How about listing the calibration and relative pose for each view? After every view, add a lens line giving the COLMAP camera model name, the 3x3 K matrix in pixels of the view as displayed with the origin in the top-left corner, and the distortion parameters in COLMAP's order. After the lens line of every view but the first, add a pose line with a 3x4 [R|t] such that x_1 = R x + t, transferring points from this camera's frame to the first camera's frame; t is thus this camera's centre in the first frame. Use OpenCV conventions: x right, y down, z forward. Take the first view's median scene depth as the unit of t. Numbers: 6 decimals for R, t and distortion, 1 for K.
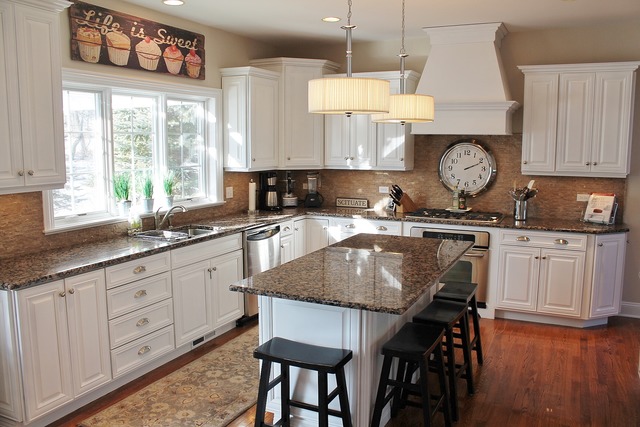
lens RADIAL K [[544.6, 0, 320.0], [0, 544.6, 213.5], [0, 0, 1]] dist [-0.148038, 0.165953]
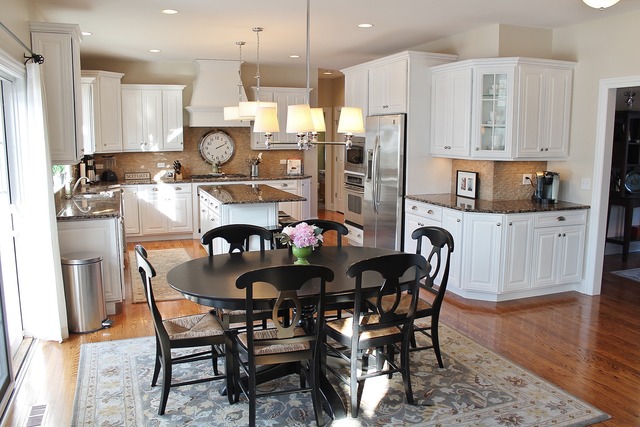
lens RADIAL K [[544.6, 0, 320.0], [0, 544.6, 213.5], [0, 0, 1]] dist [-0.148038, 0.165953]
pose [[0.693276, -0.106632, 0.712740, -0.723910], [0.094768, 0.993894, 0.056514, 0.050601], [-0.714414, 0.028365, 0.699148, -0.350192]]
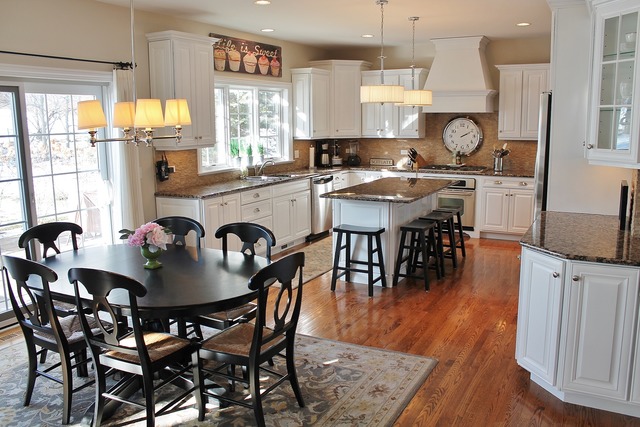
lens RADIAL K [[544.6, 0, 320.0], [0, 544.6, 213.5], [0, 0, 1]] dist [-0.148038, 0.165953]
pose [[0.998937, -0.005542, -0.045757, -0.041902], [0.007376, 0.999173, 0.039993, 0.065428], [0.045497, -0.040288, 0.998152, -0.478049]]
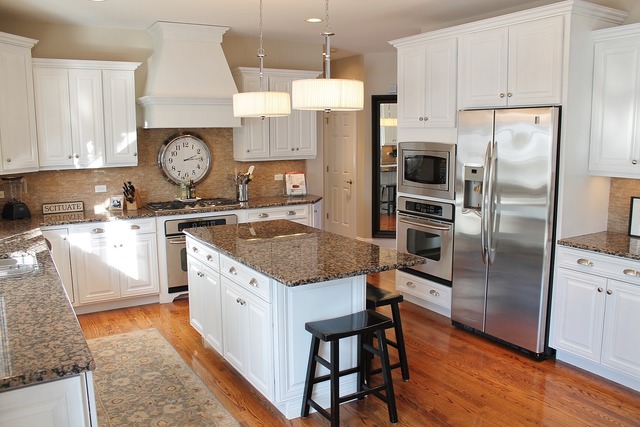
lens RADIAL K [[544.6, 0, 320.0], [0, 544.6, 213.5], [0, 0, 1]] dist [-0.148038, 0.165953]
pose [[0.547956, -0.131054, 0.826177, -0.504762], [0.117958, 0.989888, 0.078788, -0.034238], [-0.828149, 0.054282, 0.557874, 0.213207]]
